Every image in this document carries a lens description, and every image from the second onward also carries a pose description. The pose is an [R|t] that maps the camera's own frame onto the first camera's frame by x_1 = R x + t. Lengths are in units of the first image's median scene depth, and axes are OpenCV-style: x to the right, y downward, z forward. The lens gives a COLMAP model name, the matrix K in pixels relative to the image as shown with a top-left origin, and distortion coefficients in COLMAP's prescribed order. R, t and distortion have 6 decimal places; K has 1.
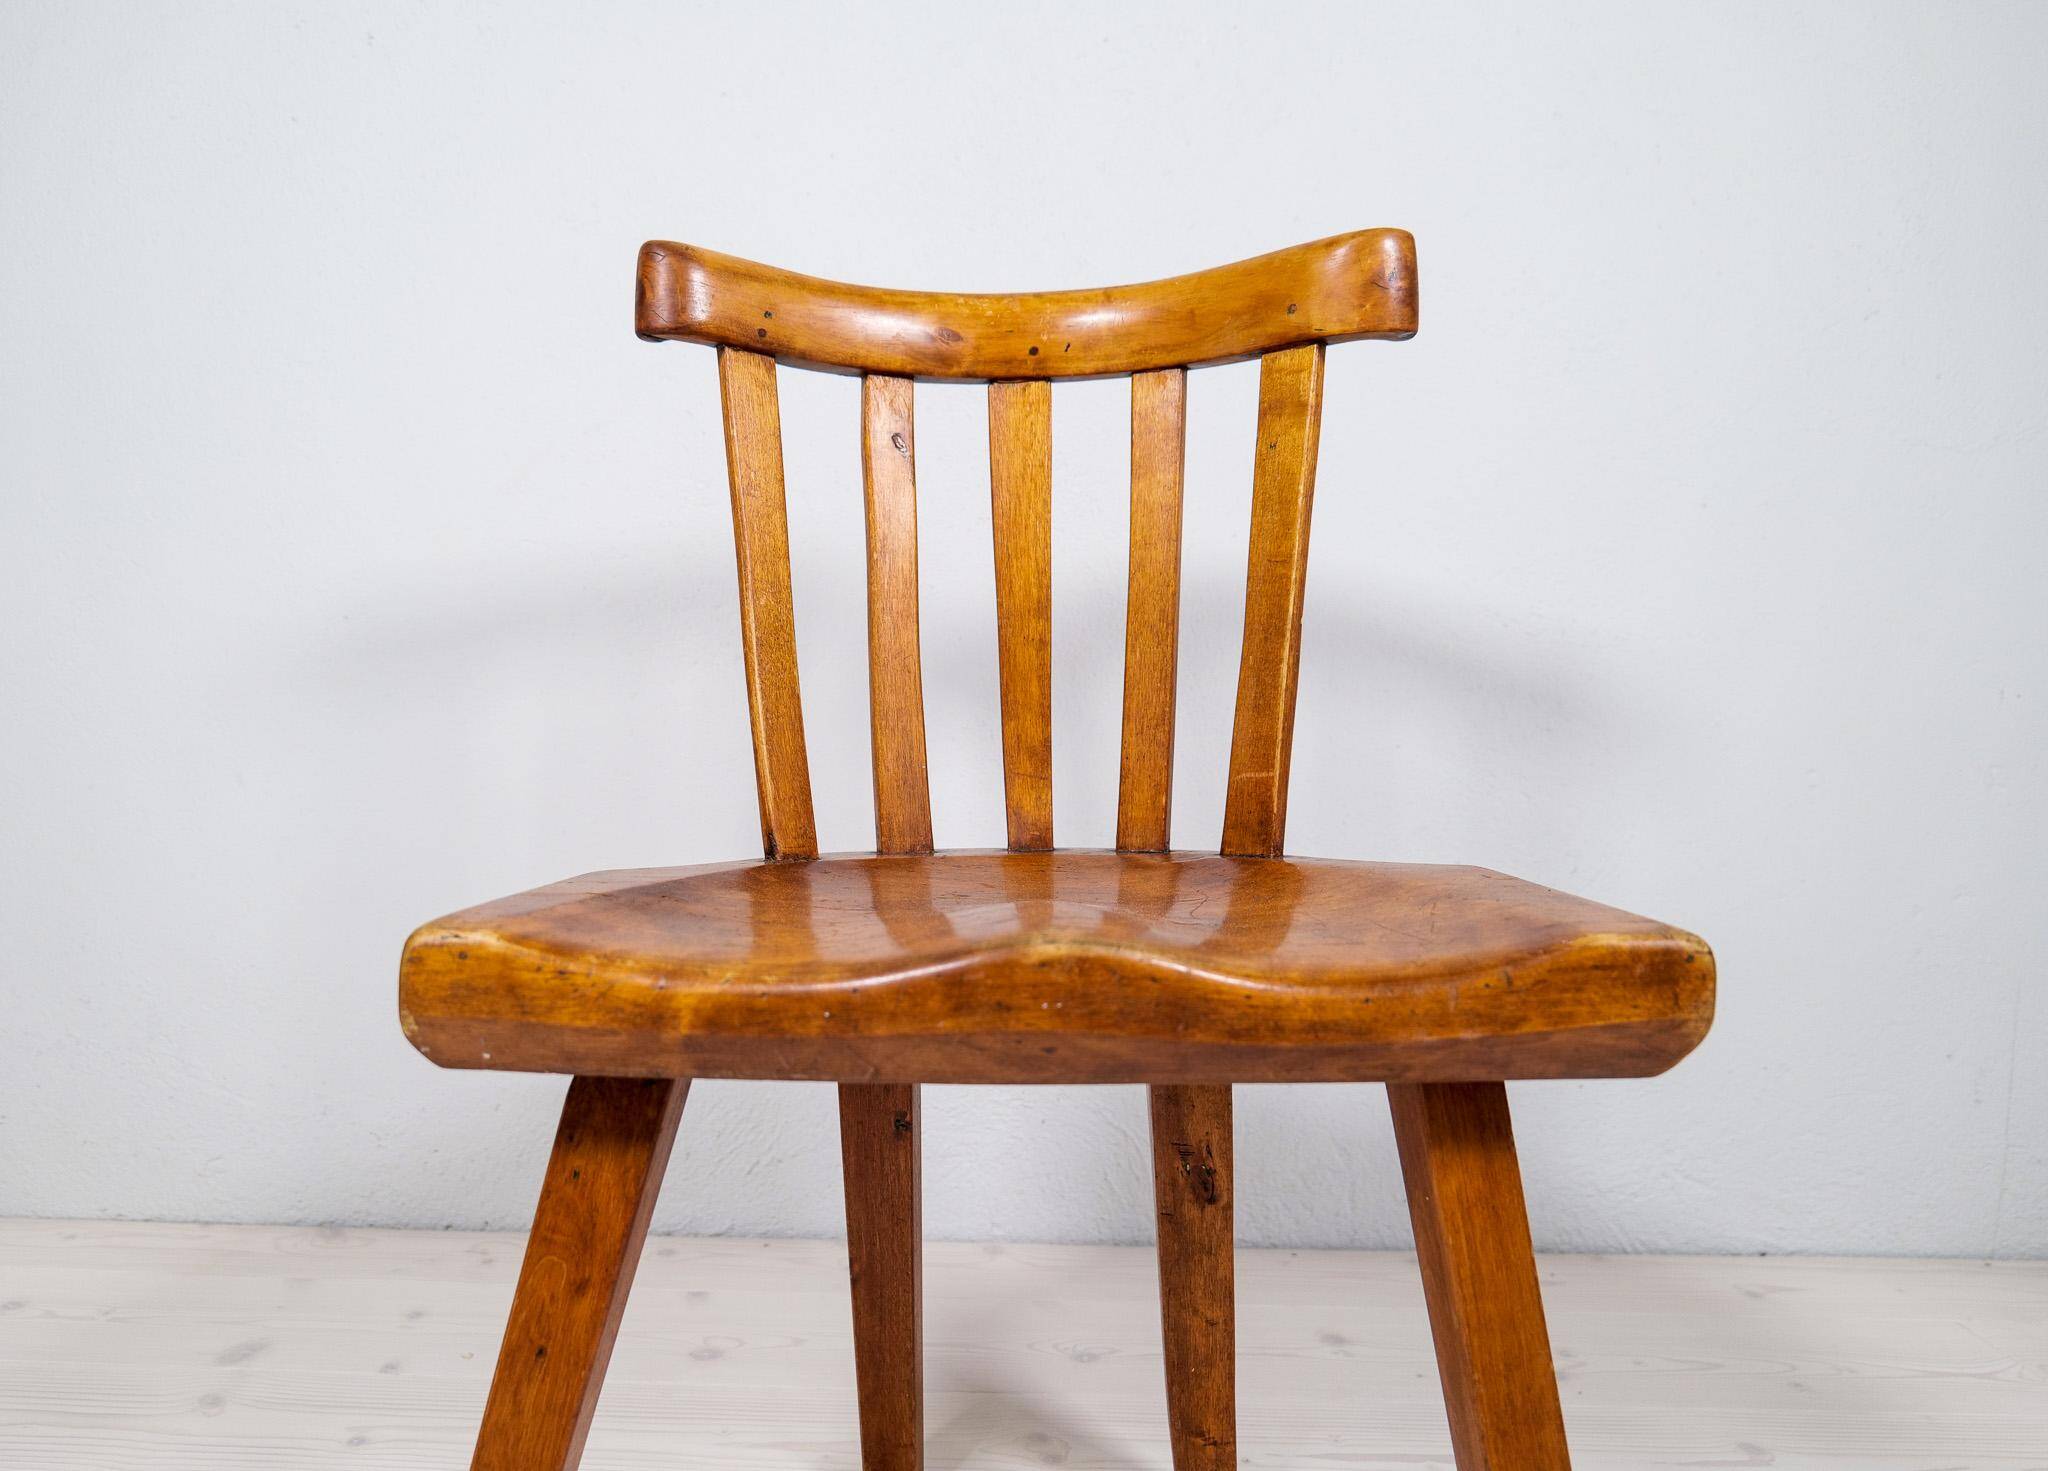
lens RADIAL K [[1251.9, 0, 945.6], [0, 1251.9, 751.3], [0, 0, 1]] dist [-0.030791, 0.011535]
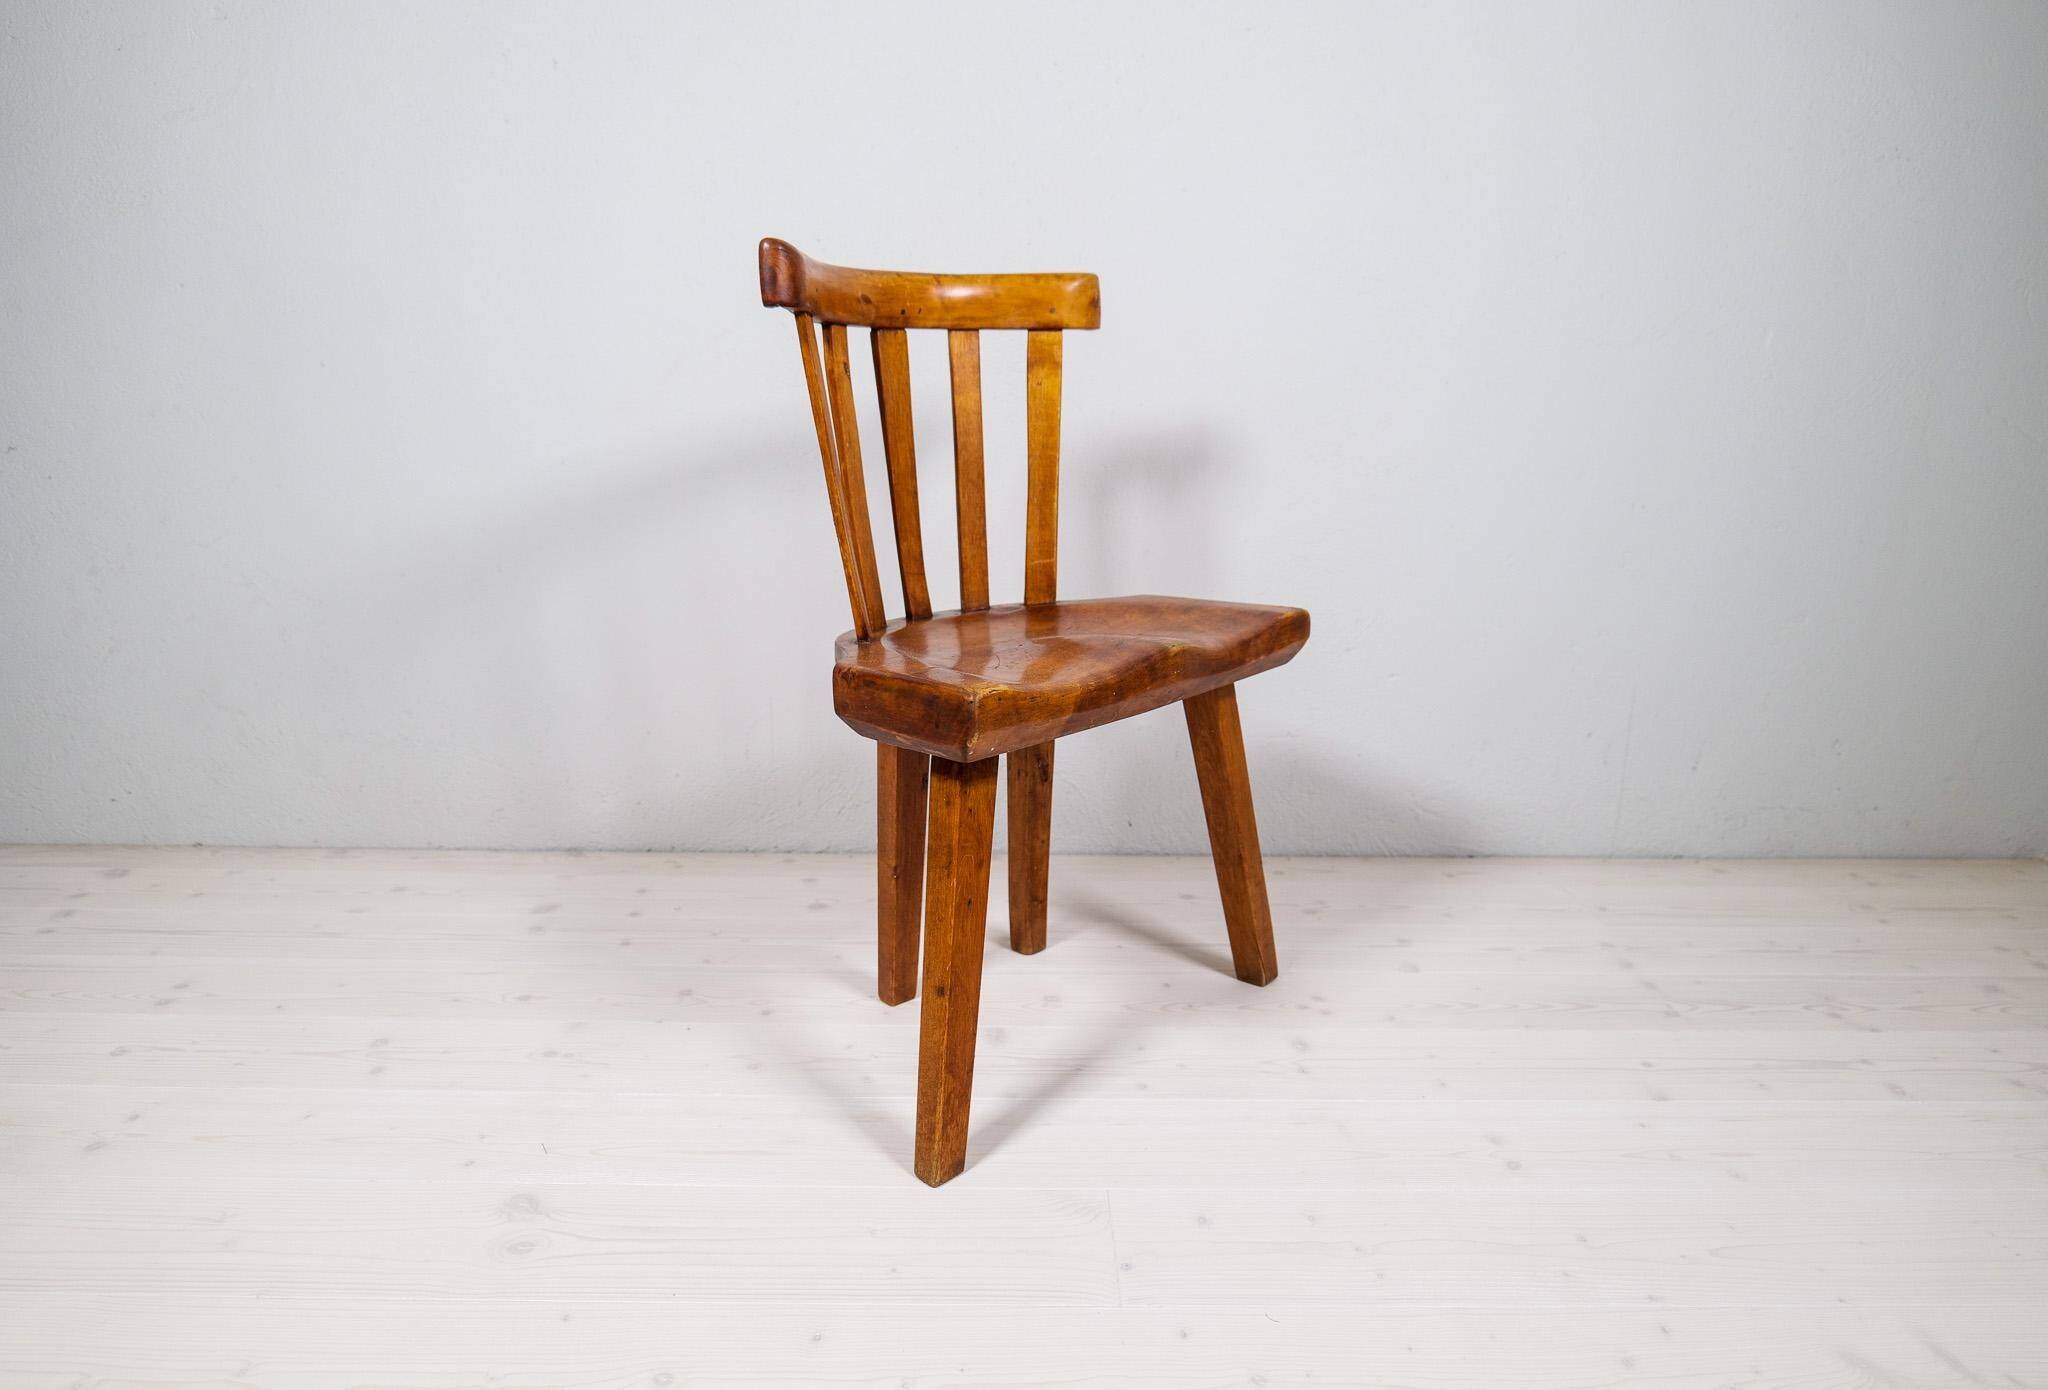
lens RADIAL K [[1143.3, 0, 1031.4], [0, 1143.3, 689.3], [0, 0, 1]] dist [-0.031715, 0.011315]
pose [[0.999663, -0.010190, 0.023878, 0.087936], [0.006416, 0.988184, 0.153135, -0.063938], [-0.025156, -0.152931, 0.987917, -0.668572]]
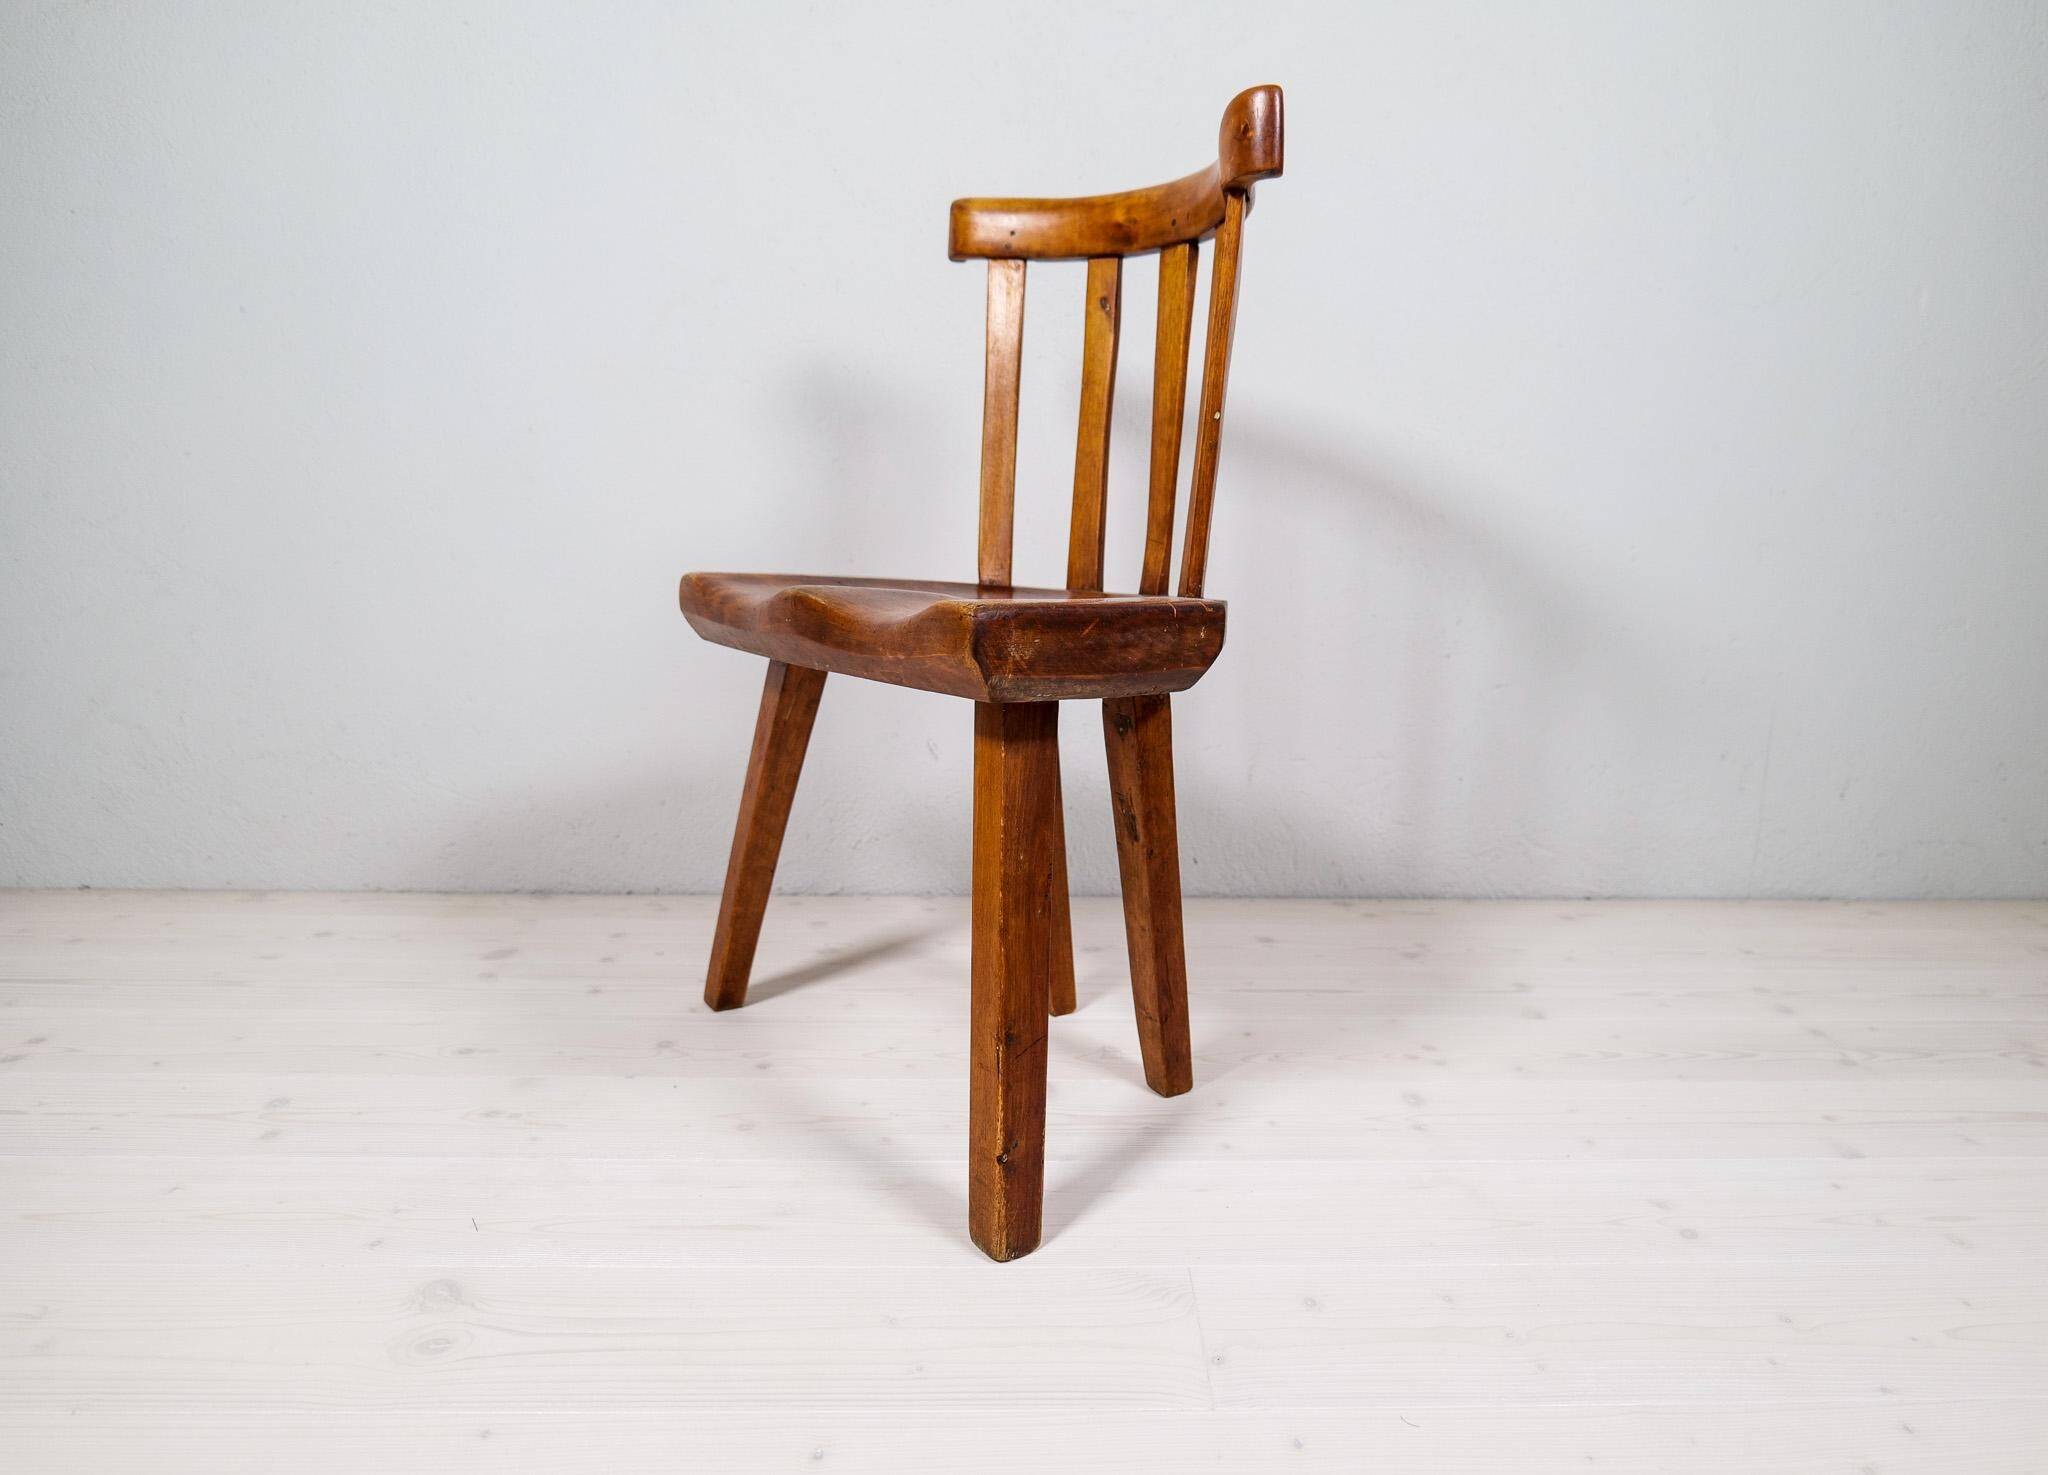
lens RADIAL K [[1237.2, 0, 1100.6], [0, 1237.2, 736.5], [0, 0, 1]] dist [-0.026617, 0.007738]
pose [[0.998657, -0.009040, 0.051008, 0.067584], [0.002594, 0.992148, 0.125043, 0.078671], [-0.051737, -0.124743, 0.990839, -0.522422]]
